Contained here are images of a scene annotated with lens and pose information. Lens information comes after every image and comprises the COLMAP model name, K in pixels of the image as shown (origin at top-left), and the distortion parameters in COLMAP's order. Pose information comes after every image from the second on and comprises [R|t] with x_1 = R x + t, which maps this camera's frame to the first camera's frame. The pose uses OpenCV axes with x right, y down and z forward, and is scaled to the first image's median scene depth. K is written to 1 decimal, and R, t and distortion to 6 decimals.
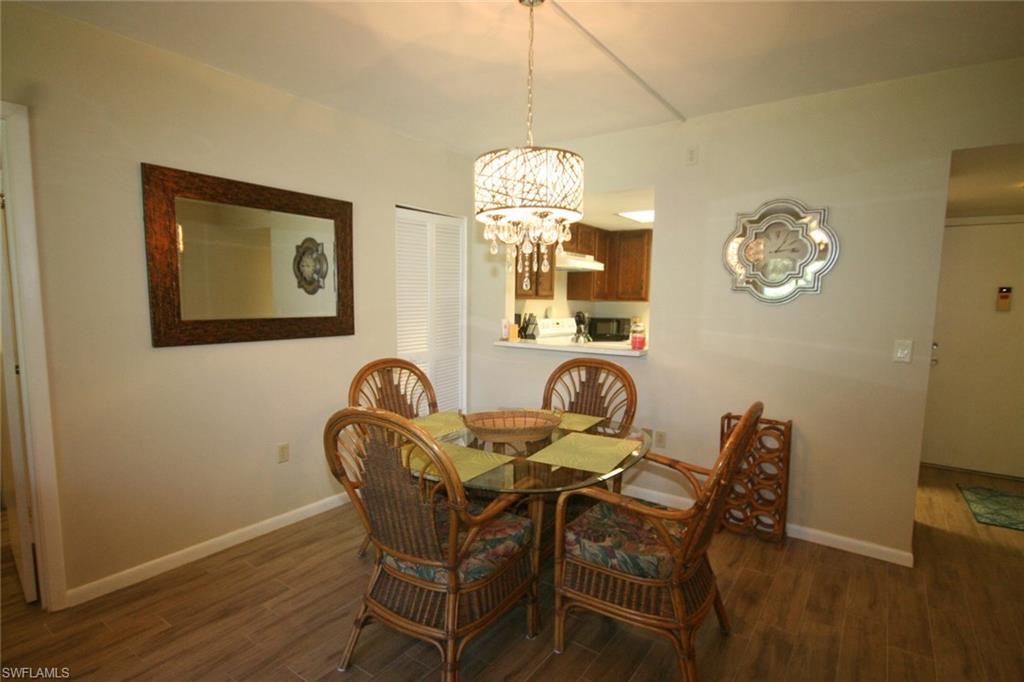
lens RADIAL K [[528.4, 0, 512.0], [0, 528.4, 341.0], [0, 0, 1]] dist [-0.000761, -0.000114]
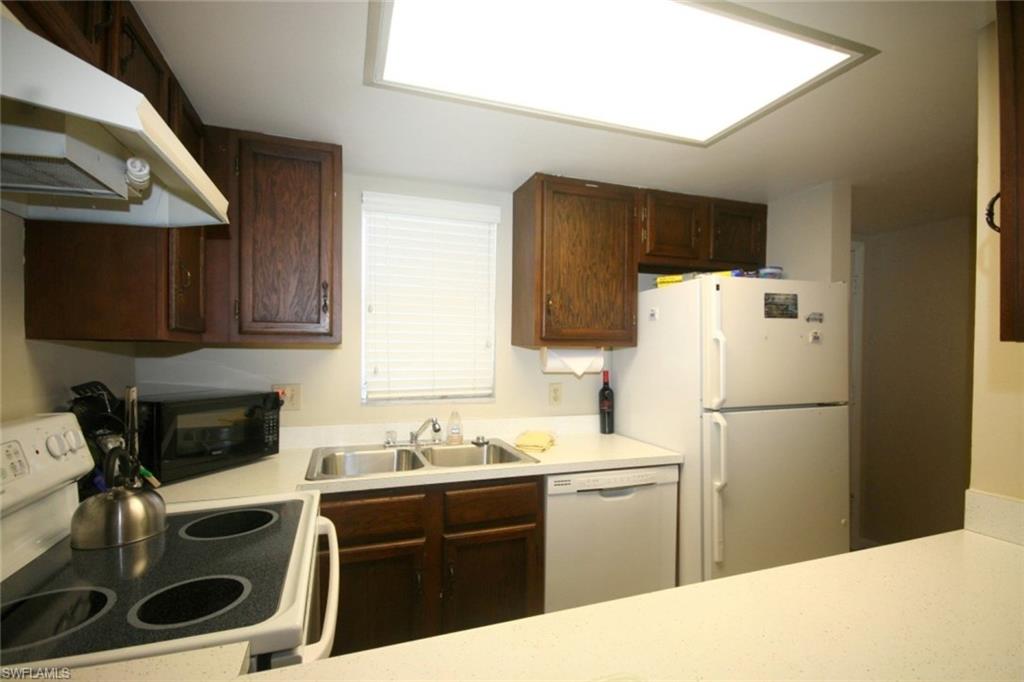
lens RADIAL K [[466.6, 0, 514.4], [0, 466.6, 356.2], [0, 0, 1]] dist [-0.003506, -0.000763]
pose [[0.593472, -0.018000, 0.804653, 0.069573], [0.069852, 0.997130, -0.029214, -0.050416], [-0.801818, 0.073544, 0.593026, 0.729798]]
